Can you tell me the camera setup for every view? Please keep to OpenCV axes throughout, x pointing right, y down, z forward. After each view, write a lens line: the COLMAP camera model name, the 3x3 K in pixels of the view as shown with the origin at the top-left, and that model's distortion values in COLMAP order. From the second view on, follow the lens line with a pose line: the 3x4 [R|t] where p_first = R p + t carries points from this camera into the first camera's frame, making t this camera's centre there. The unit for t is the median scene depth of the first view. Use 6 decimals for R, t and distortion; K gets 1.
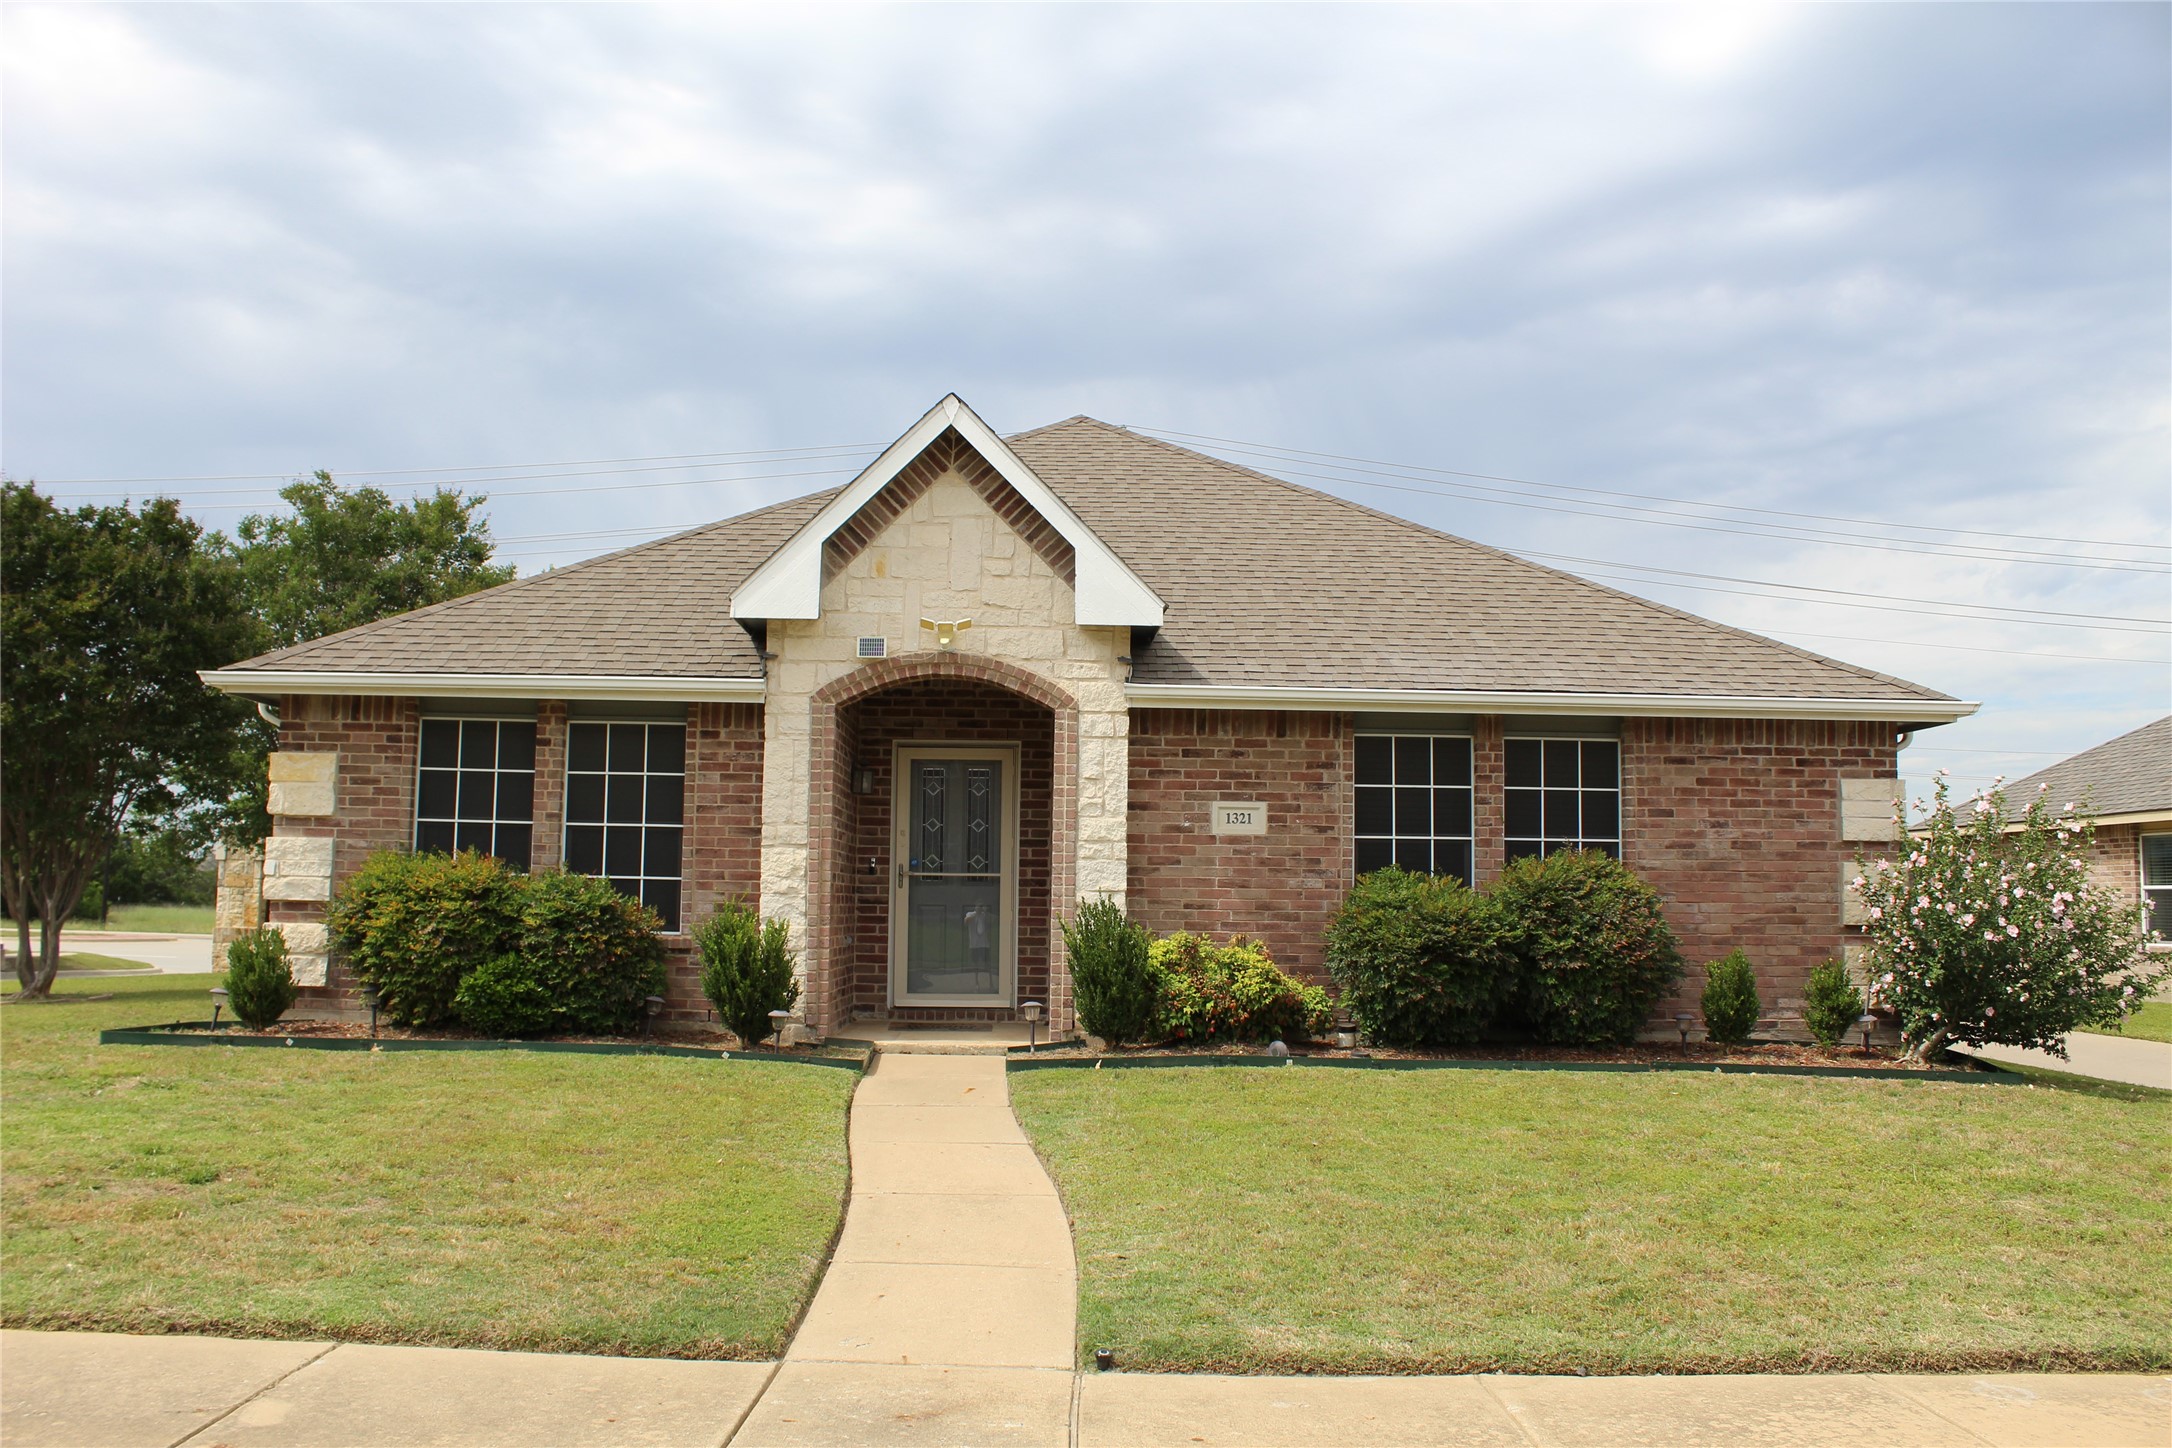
lens RADIAL K [[1897.0, 0, 1081.9], [0, 1897.0, 745.8], [0, 0, 1]] dist [-0.187377, 0.194685]
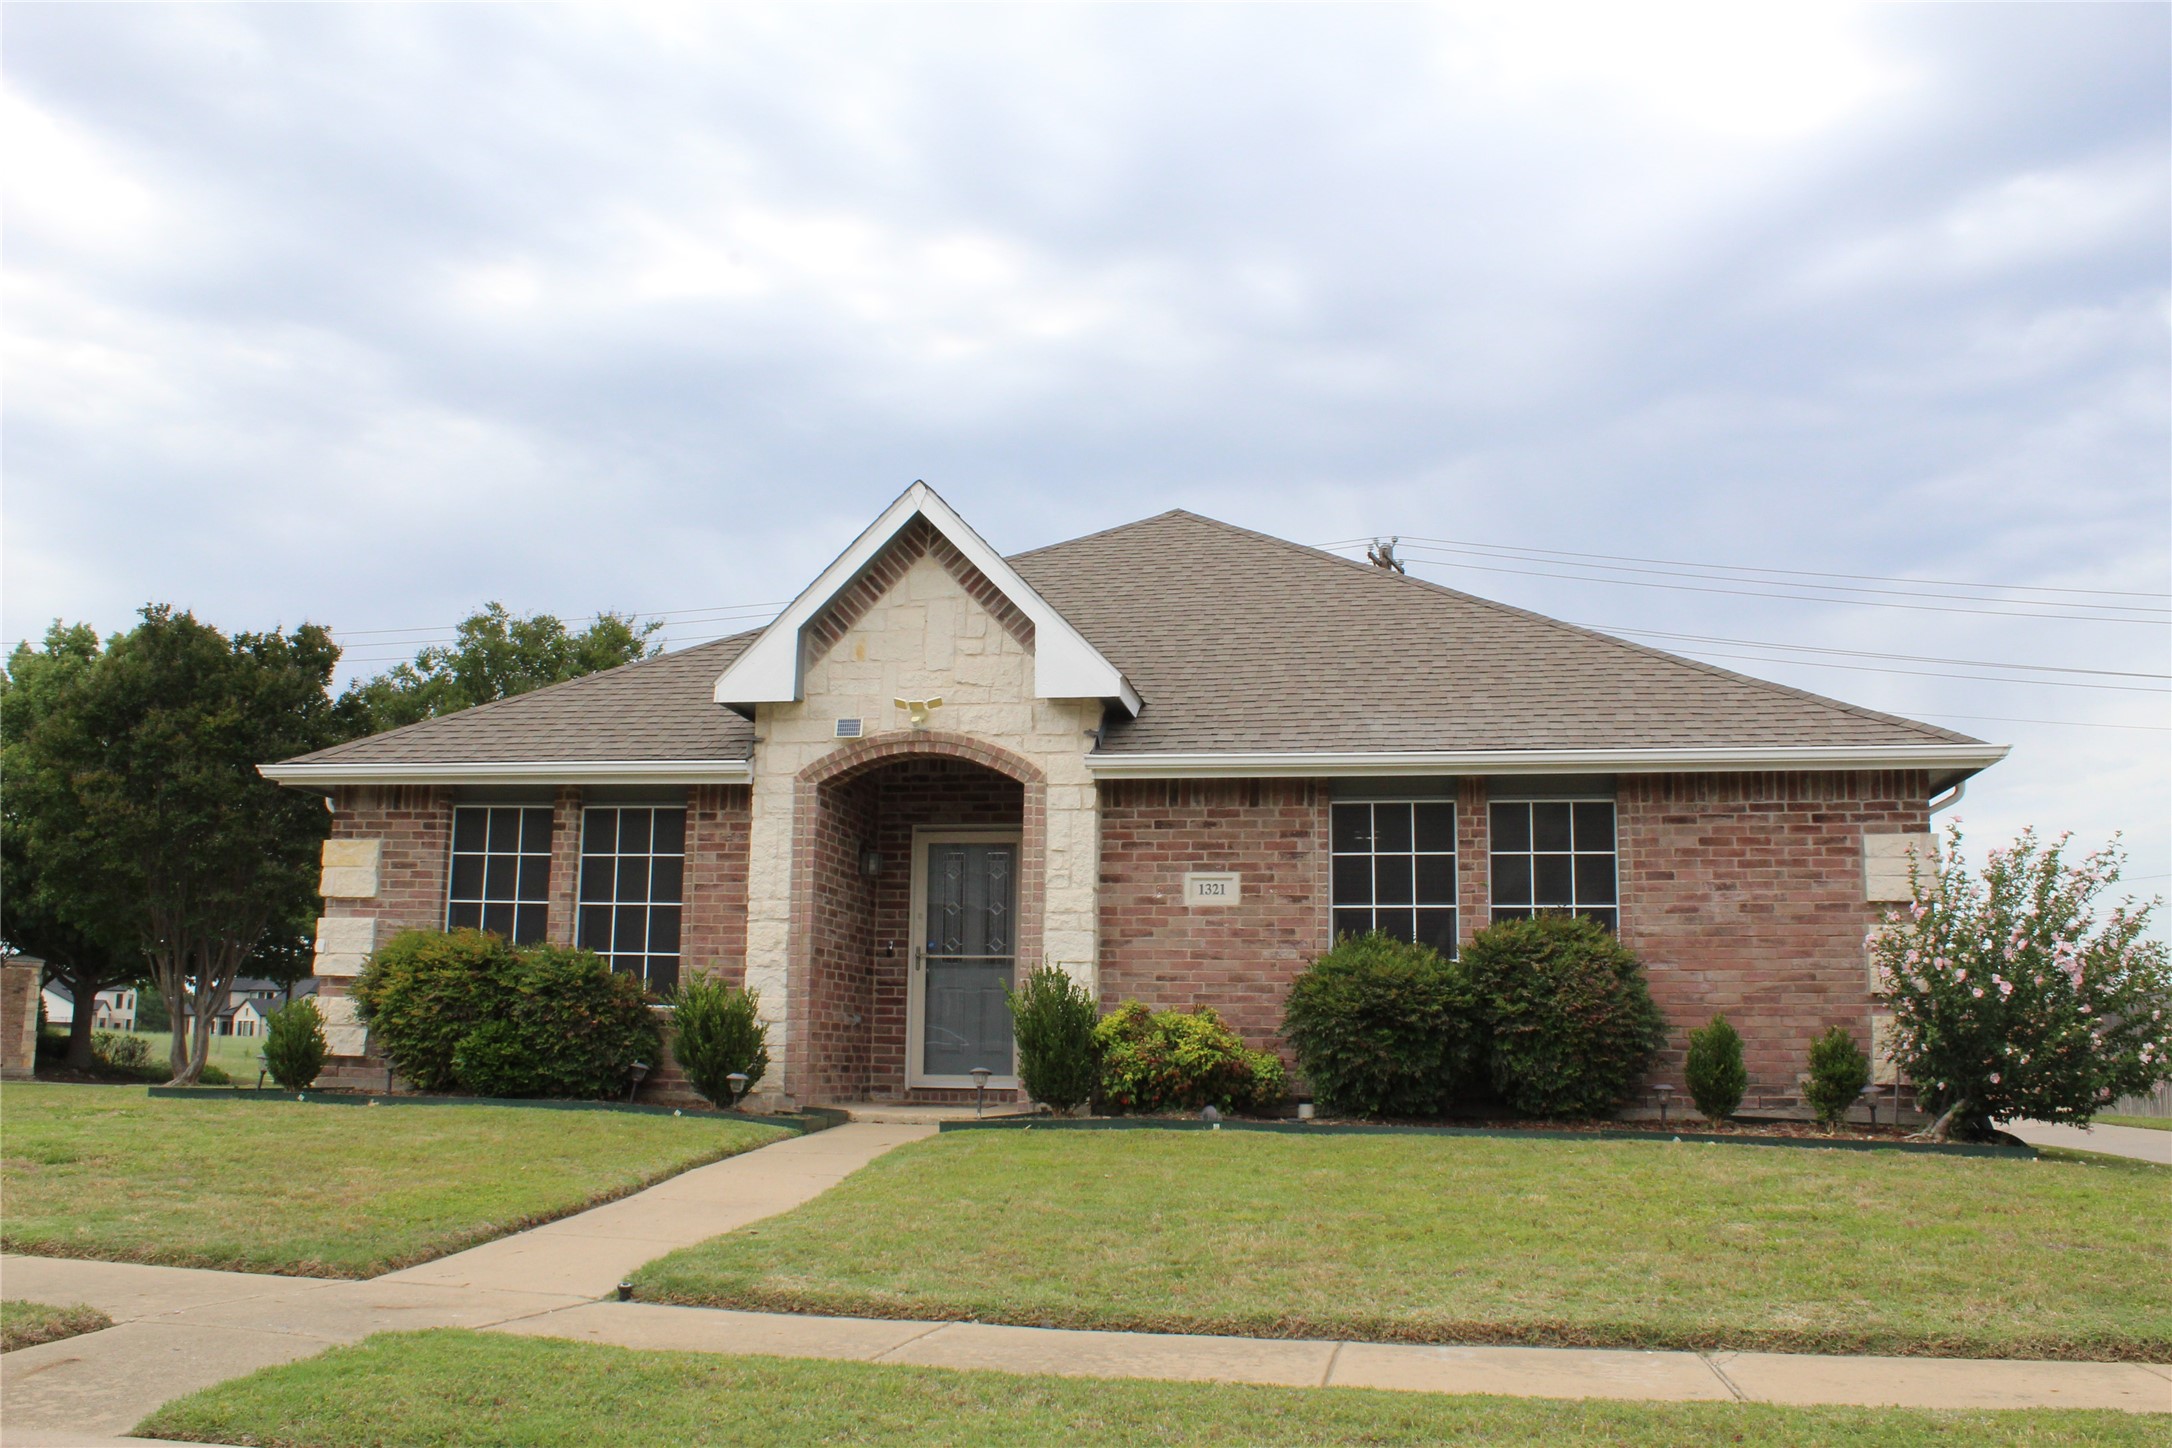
lens RADIAL K [[2030.4, 0, 1086.0], [0, 2030.4, 724.0], [0, 0, 1]] dist [-0.192849, 0.220937]
pose [[0.977864, -0.033398, -0.206557, 0.242432], [0.014559, 0.995647, -0.092062, 0.049402], [0.208733, 0.087017, 0.974094, -0.052039]]
